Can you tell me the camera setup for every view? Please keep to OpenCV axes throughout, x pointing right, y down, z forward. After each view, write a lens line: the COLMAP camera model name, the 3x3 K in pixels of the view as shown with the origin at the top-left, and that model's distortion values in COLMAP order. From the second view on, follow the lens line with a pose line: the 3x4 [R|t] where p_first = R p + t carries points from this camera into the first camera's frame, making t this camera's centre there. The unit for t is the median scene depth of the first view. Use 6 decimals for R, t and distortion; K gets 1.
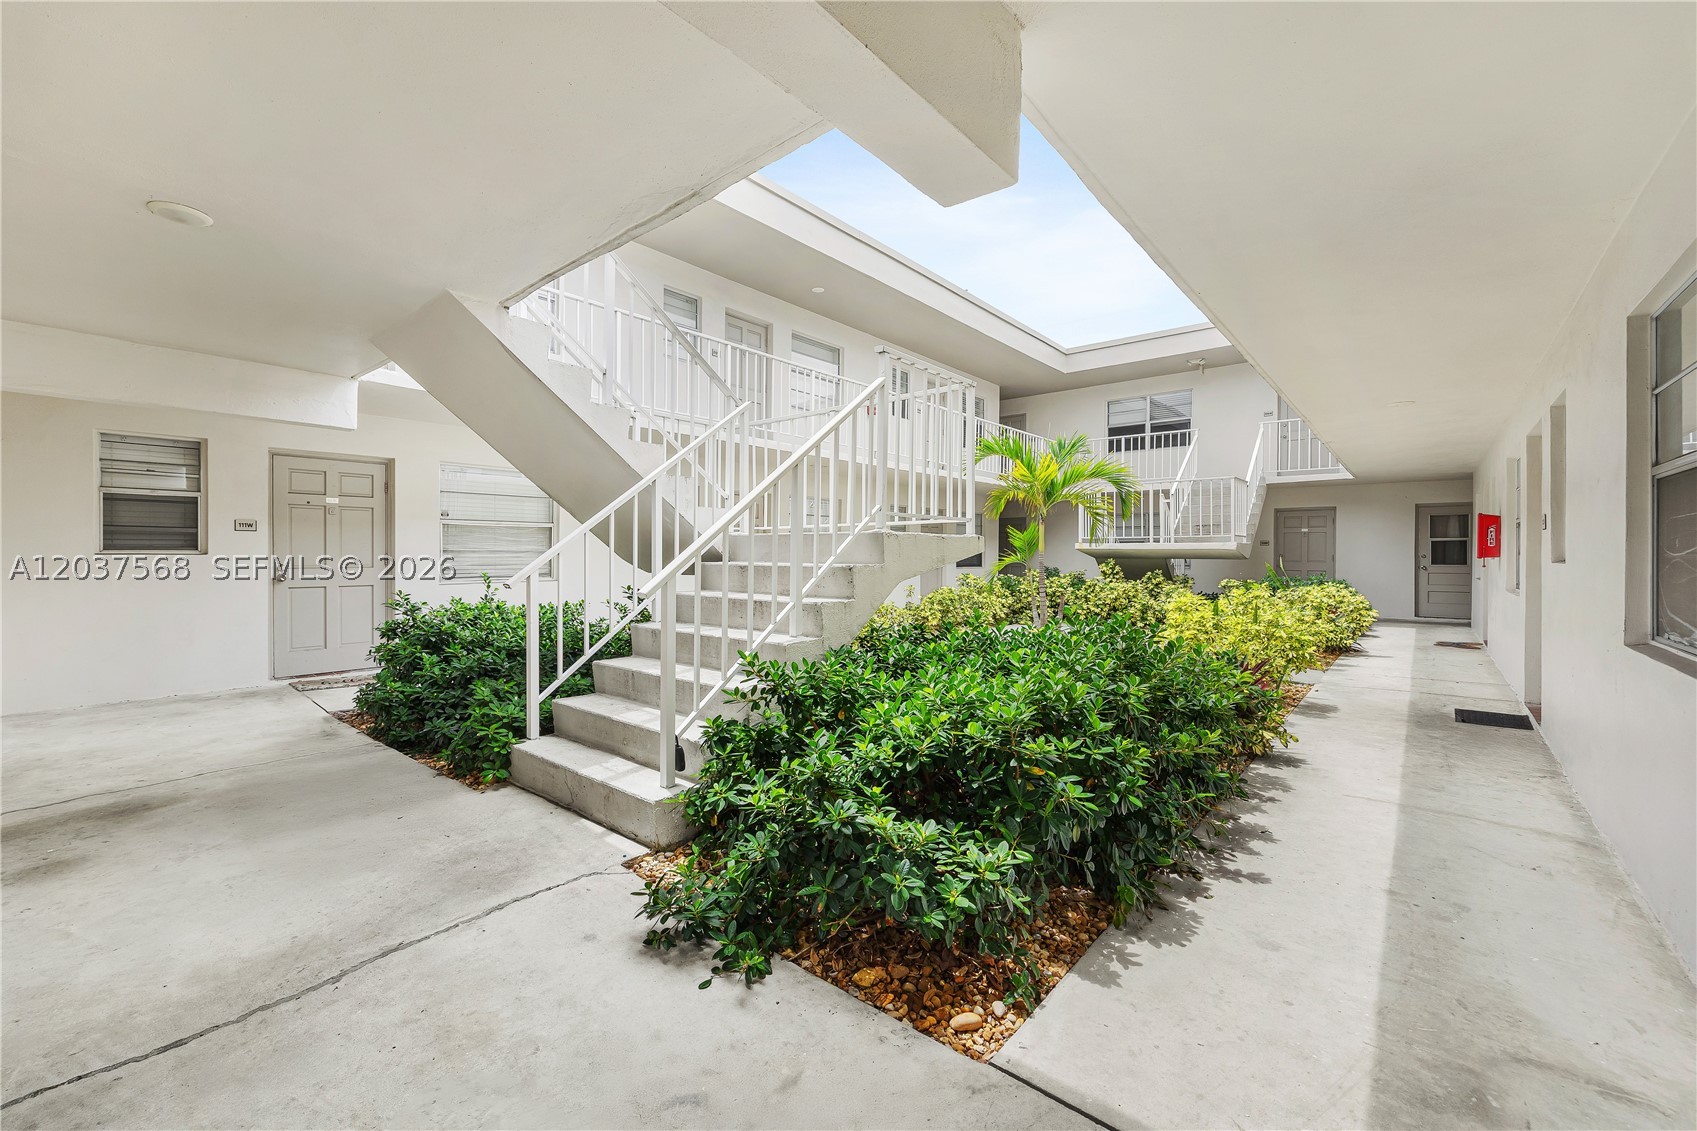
lens RADIAL K [[688.9, 0, 848.0], [0, 688.9, 556.8], [0, 0, 1]] dist [0.003390, 0.000279]
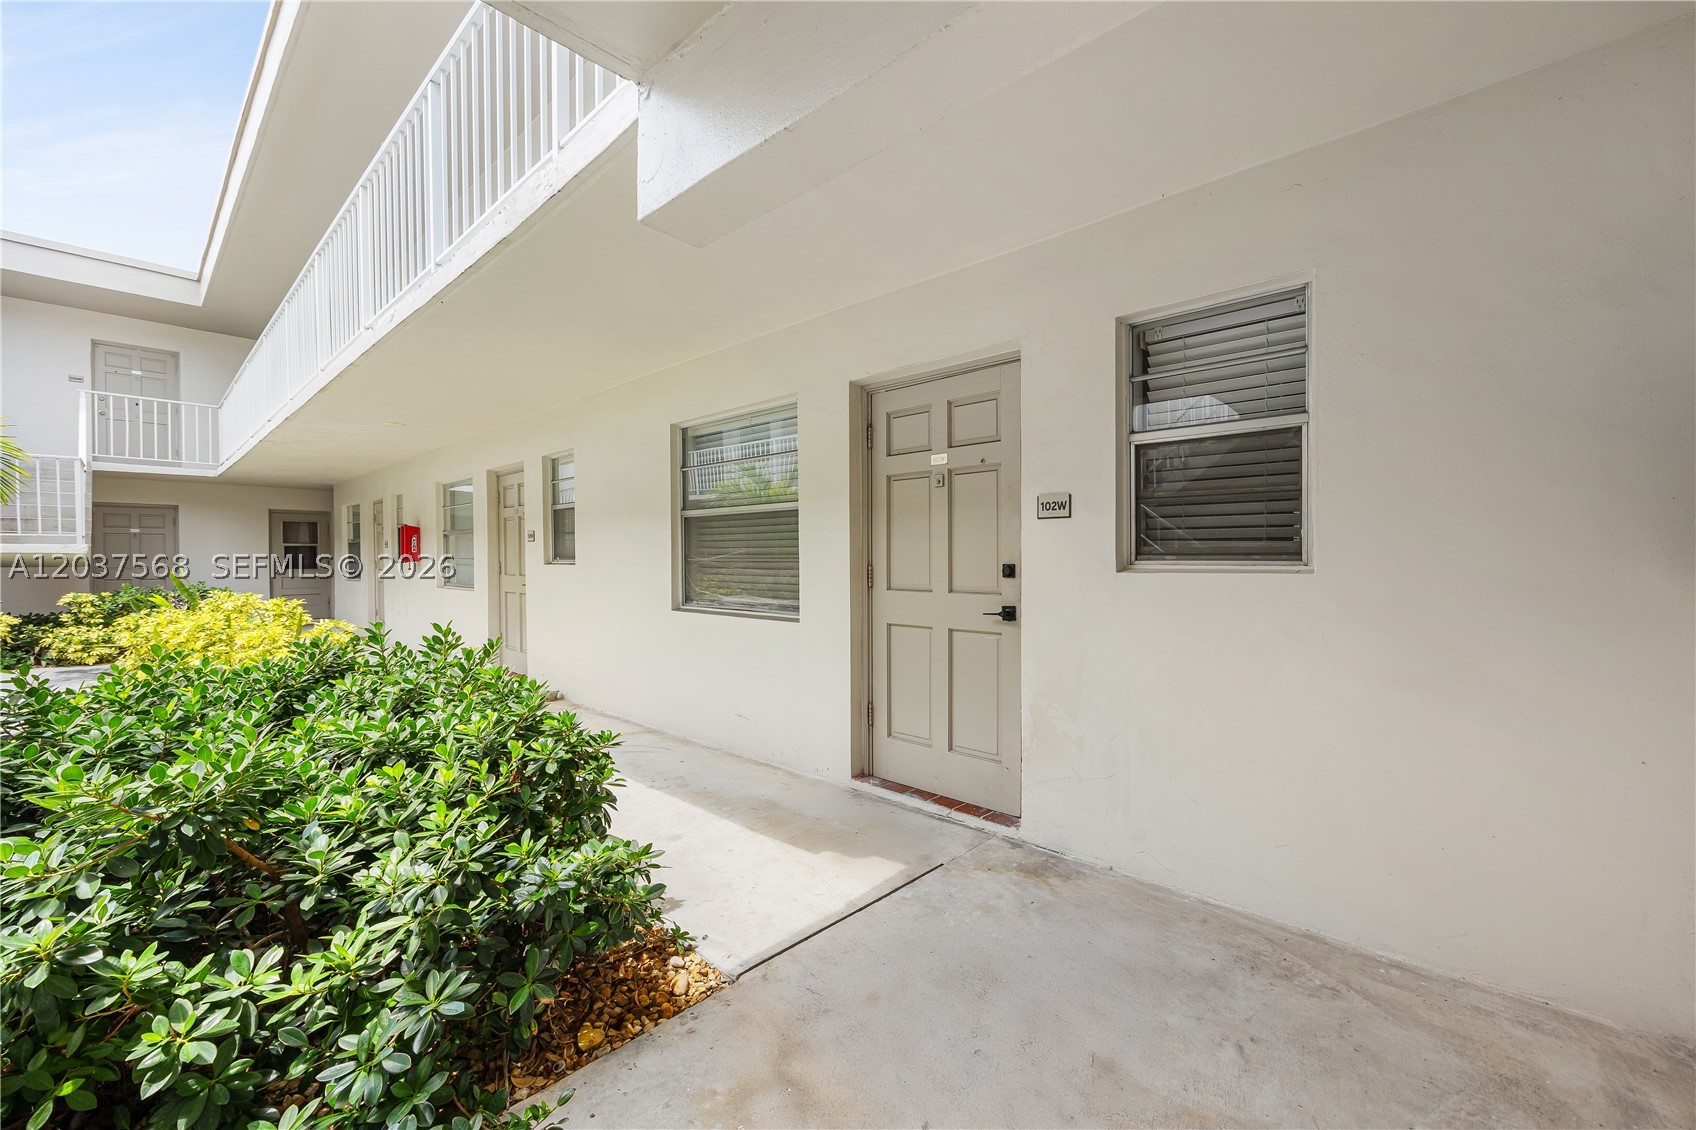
lens RADIAL K [[688.5, 0, 848.2], [0, 688.5, 567.6], [0, 0, 1]] dist [0.003390, 0.000279]
pose [[0.060048, -0.014137, 0.998095, -0.629857], [0.006229, 0.999886, 0.013787, -0.002320], [-0.998176, 0.005389, 0.060130, 0.466909]]
